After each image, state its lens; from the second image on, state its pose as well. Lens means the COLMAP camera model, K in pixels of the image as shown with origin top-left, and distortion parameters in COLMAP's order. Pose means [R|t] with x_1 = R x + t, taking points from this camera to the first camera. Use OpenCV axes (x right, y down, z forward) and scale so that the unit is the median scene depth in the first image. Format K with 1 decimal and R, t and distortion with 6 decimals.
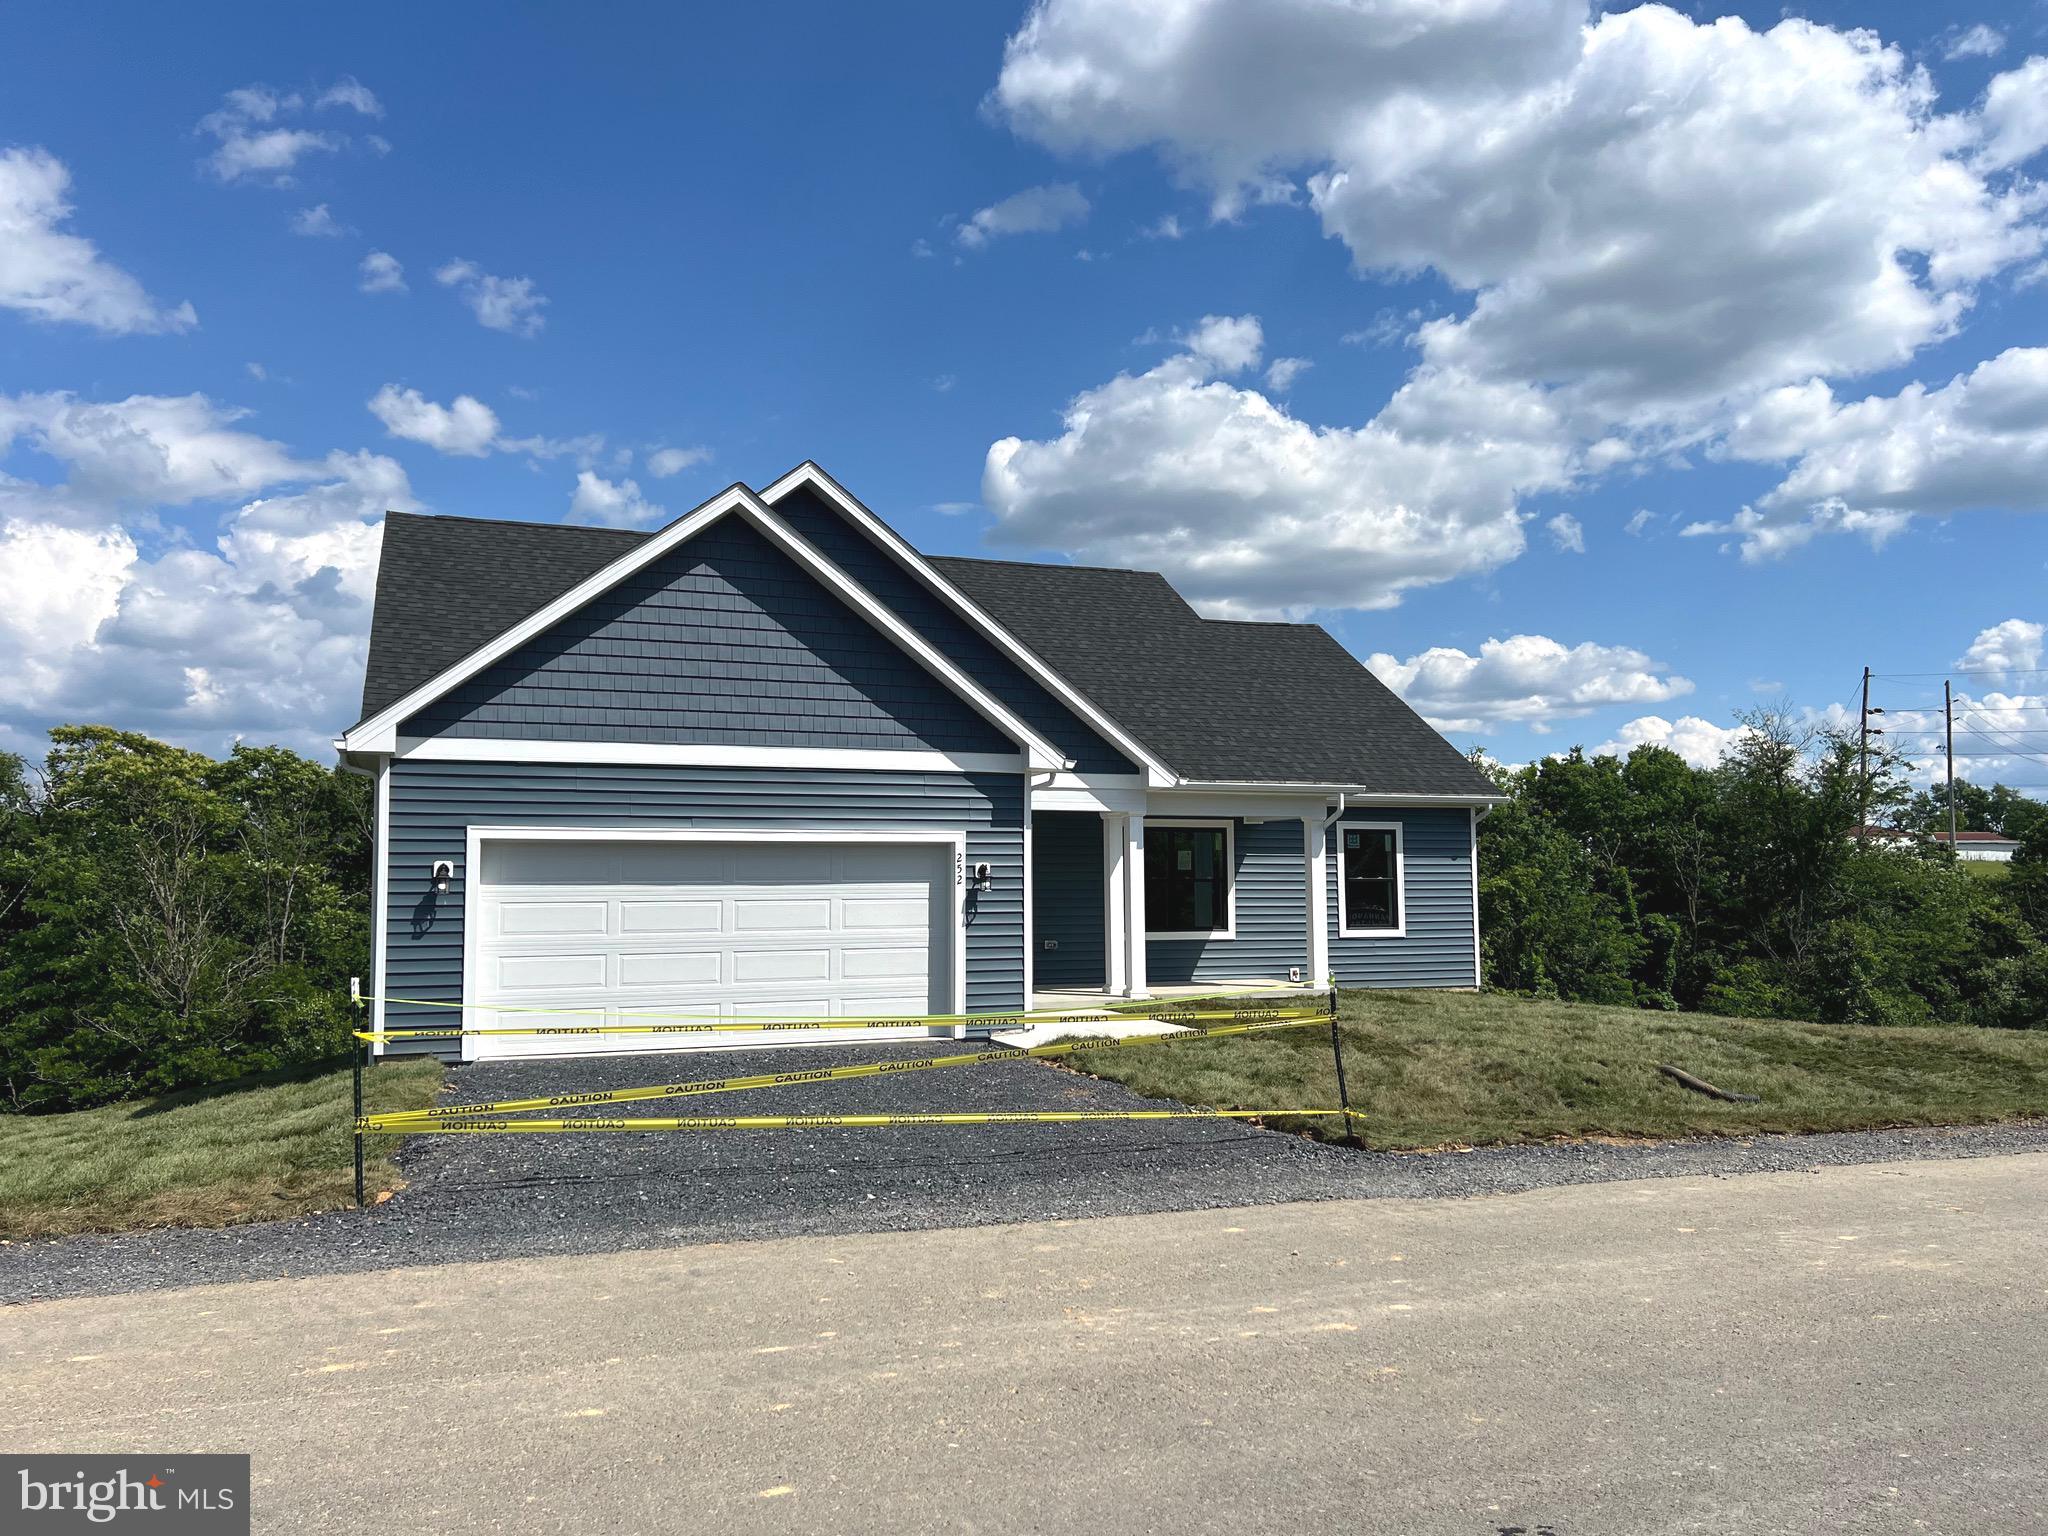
lens RADIAL K [[1535.6, 0, 978.8], [0, 1535.6, 781.0], [0, 0, 1]] dist [0.036163, -0.050877]
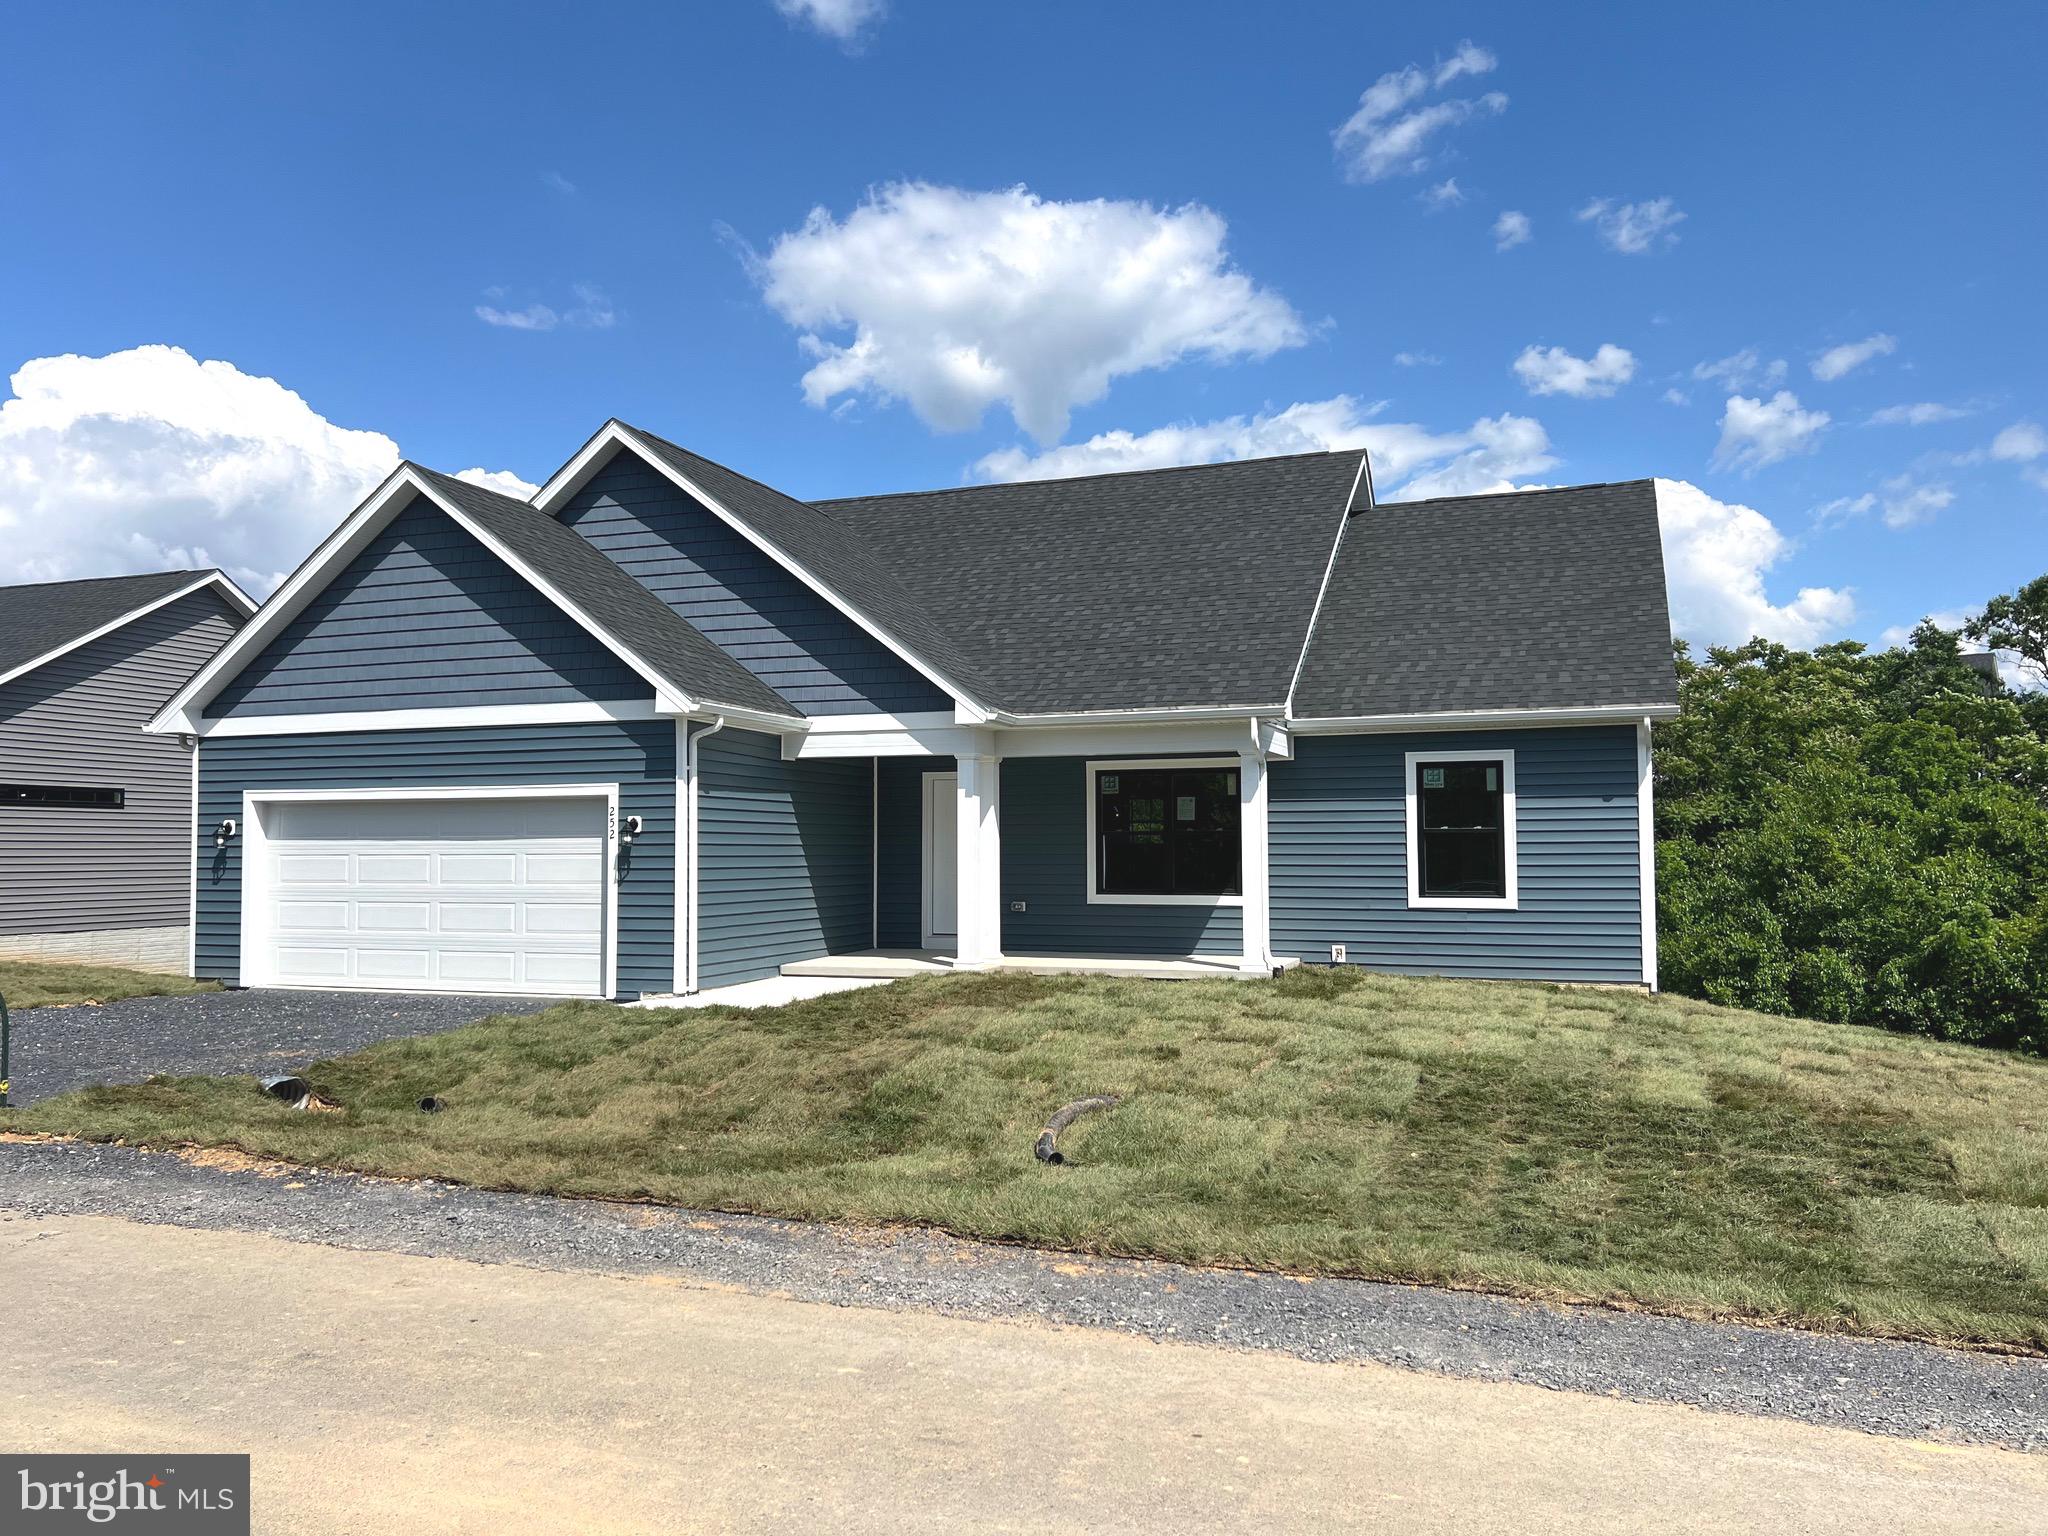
lens RADIAL K [[1535.6, 0, 1001.3], [0, 1535.6, 794.6], [0, 0, 1]] dist [0.036163, -0.050877]
pose [[0.763856, -0.019940, -0.645079, 0.561786], [0.046077, 0.998657, 0.023692, 0.019694], [0.643740, -0.047820, 0.763748, 0.296918]]
